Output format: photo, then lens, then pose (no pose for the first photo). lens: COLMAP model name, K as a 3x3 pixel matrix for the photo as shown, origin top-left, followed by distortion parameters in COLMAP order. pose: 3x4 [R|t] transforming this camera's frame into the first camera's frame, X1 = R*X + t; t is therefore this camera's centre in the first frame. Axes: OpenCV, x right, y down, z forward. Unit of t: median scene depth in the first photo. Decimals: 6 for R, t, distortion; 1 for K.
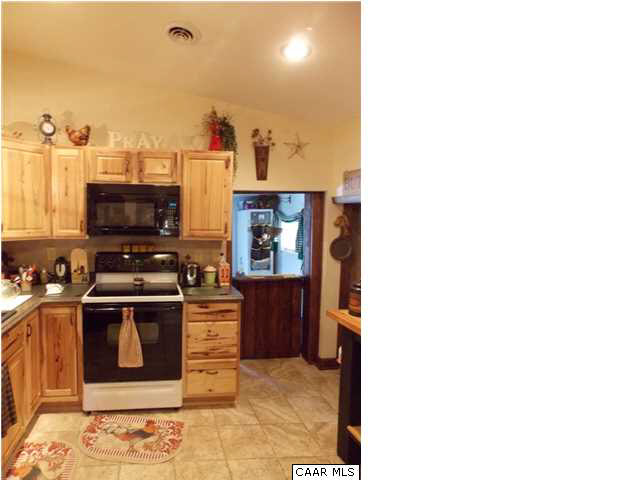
lens RADIAL K [[317.1, 0, 181.3], [0, 317.1, 242.1], [0, 0, 1]] dist [0.000641, -0.000015]
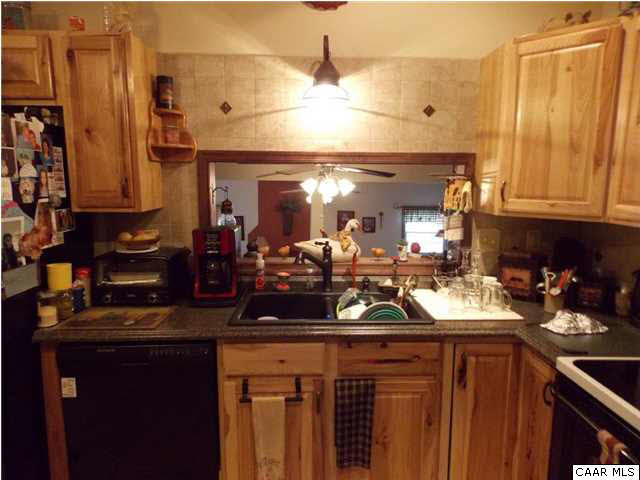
lens RADIAL K [[424.1, 0, 323.8], [0, 424.1, 236.5], [0, 0, 1]] dist [0.006211, -0.001122]
pose [[-0.052317, 0.134985, -0.989466, 0.238733], [-0.085515, 0.986577, 0.139112, -0.041863], [0.994962, 0.091892, -0.040072, 0.608654]]
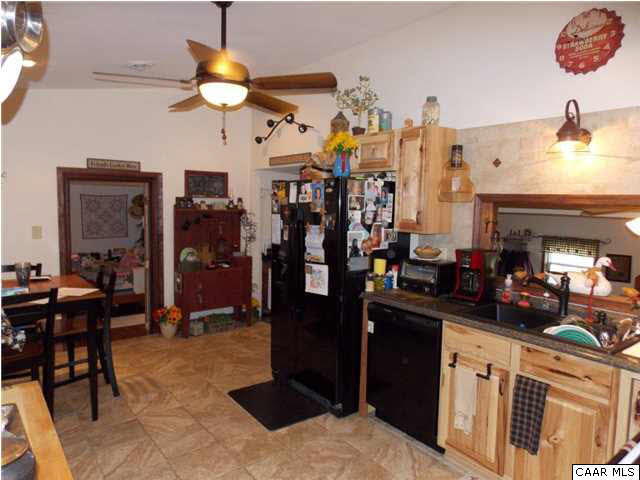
lens RADIAL K [[424.1, 0, 323.8], [0, 424.1, 236.5], [0, 0, 1]] dist [0.006211, -0.001122]
pose [[-0.831098, 0.020394, -0.555751, 0.393952], [-0.073971, 0.986394, 0.146817, -0.095744], [0.551184, 0.163129, -0.818282, 1.045170]]
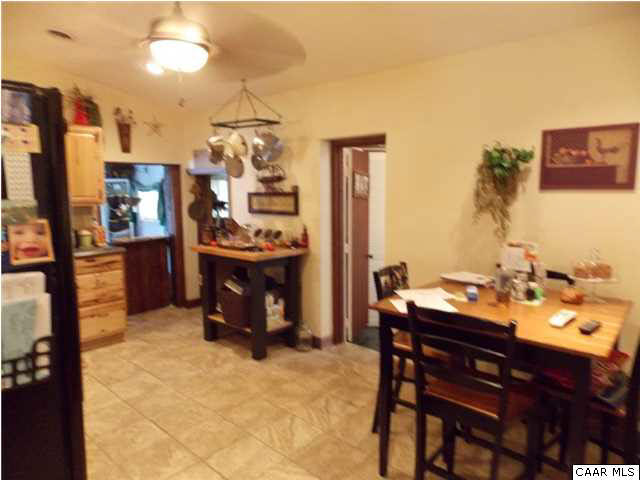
lens RADIAL K [[424.1, 0, 323.8], [0, 424.1, 236.5], [0, 0, 1]] dist [0.006211, -0.001122]
pose [[0.727147, -0.085242, 0.681169, -0.341914], [0.066953, 0.996336, 0.053210, 0.082186], [-0.683209, 0.006915, 0.730190, -0.693652]]
